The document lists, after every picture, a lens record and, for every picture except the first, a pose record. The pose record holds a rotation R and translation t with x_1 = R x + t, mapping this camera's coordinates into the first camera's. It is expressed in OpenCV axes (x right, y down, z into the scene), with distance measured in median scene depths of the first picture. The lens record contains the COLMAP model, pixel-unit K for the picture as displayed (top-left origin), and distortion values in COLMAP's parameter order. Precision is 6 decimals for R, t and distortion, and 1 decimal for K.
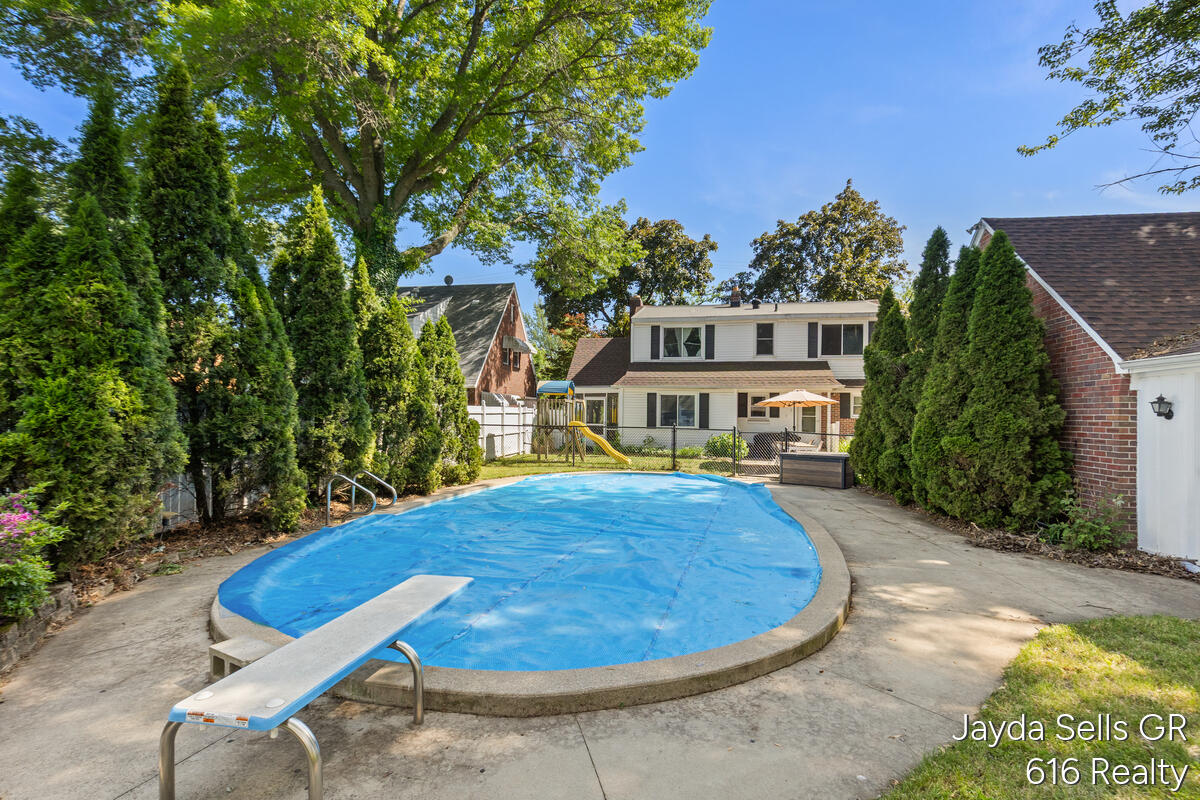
lens RADIAL K [[550.7, 0, 611.5], [0, 550.7, 404.5], [0, 0, 1]] dist [0.004668, -0.000827]
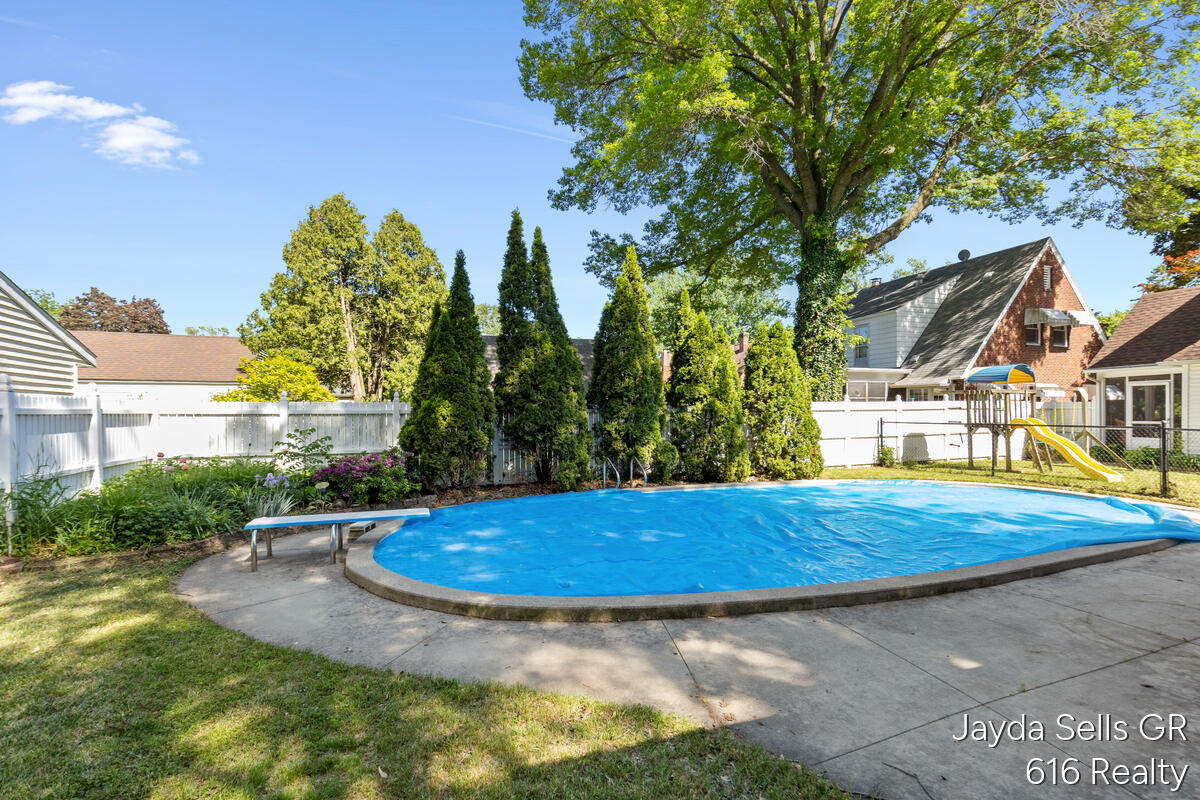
lens RADIAL K [[550.7, 0, 604.6], [0, 550.7, 409.6], [0, 0, 1]] dist [0.004668, -0.000827]
pose [[0.496297, -0.019253, -0.867939, 0.229025], [0.030460, 0.999525, -0.004754, 0.003880], [0.867618, -0.024078, 0.496647, 0.101411]]
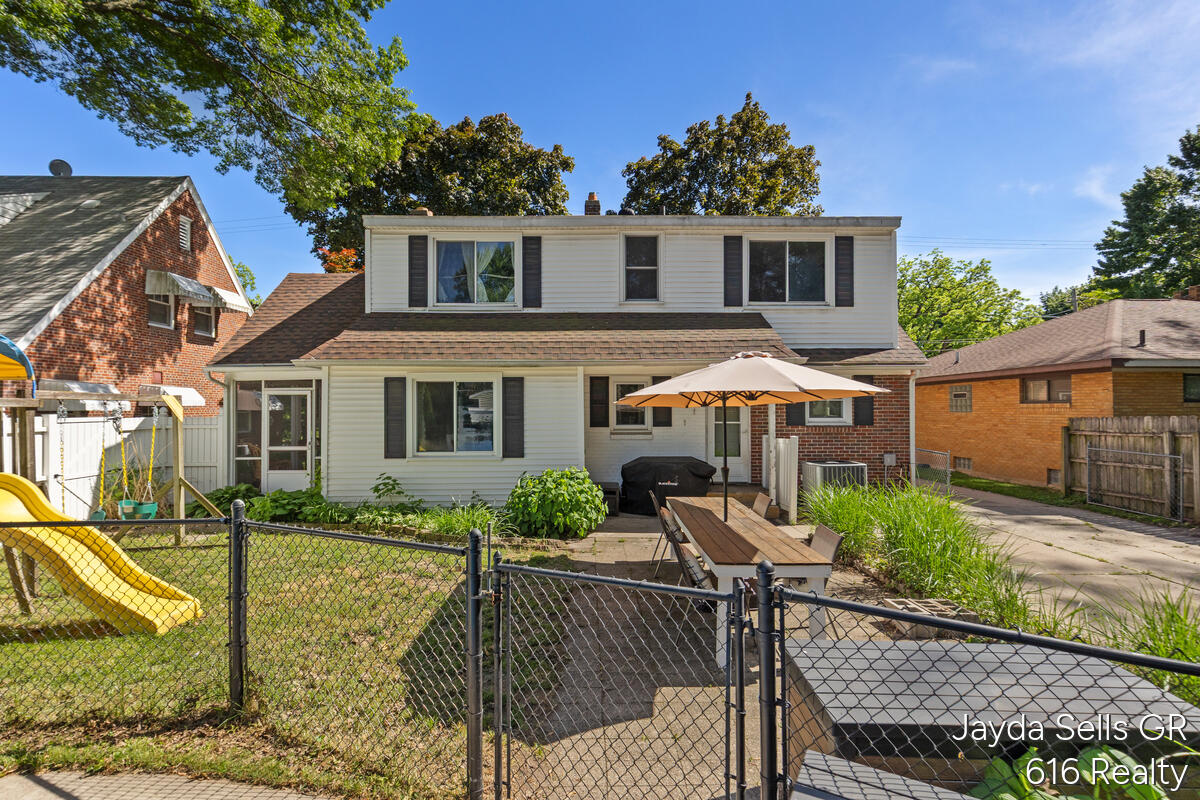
lens RADIAL K [[550.7, 0, 595.9], [0, 550.7, 406.8], [0, 0, 1]] dist [0.004668, -0.000827]
pose [[0.983387, -0.018372, 0.180587, 0.144397], [0.014894, 0.999677, 0.020595, -0.004005], [-0.180907, -0.017563, 0.983343, 0.511964]]
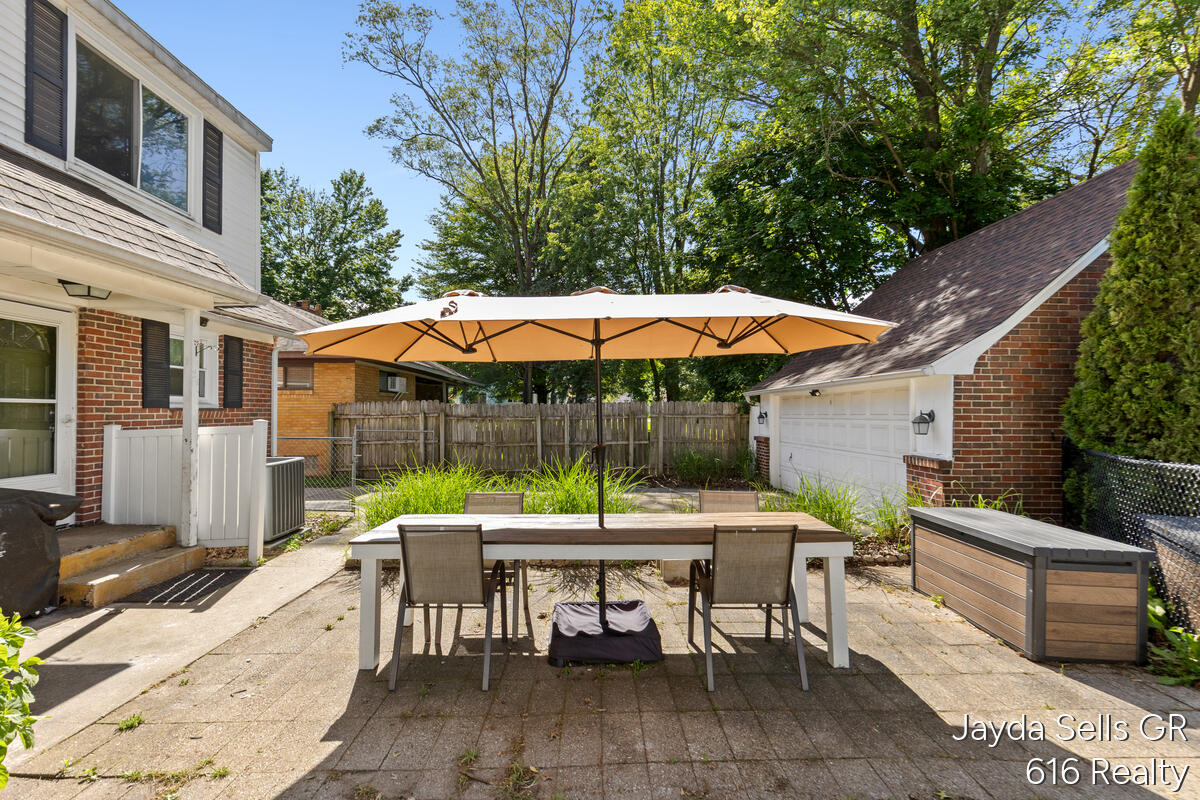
lens RADIAL K [[550.7, 0, 608.0], [0, 550.7, 407.9], [0, 0, 1]] dist [0.004668, -0.000827]
pose [[-0.207212, -0.013318, 0.978205, 0.079716], [-0.025930, 0.999631, 0.008117, 0.017059], [-0.977952, -0.023683, -0.207481, 0.791112]]
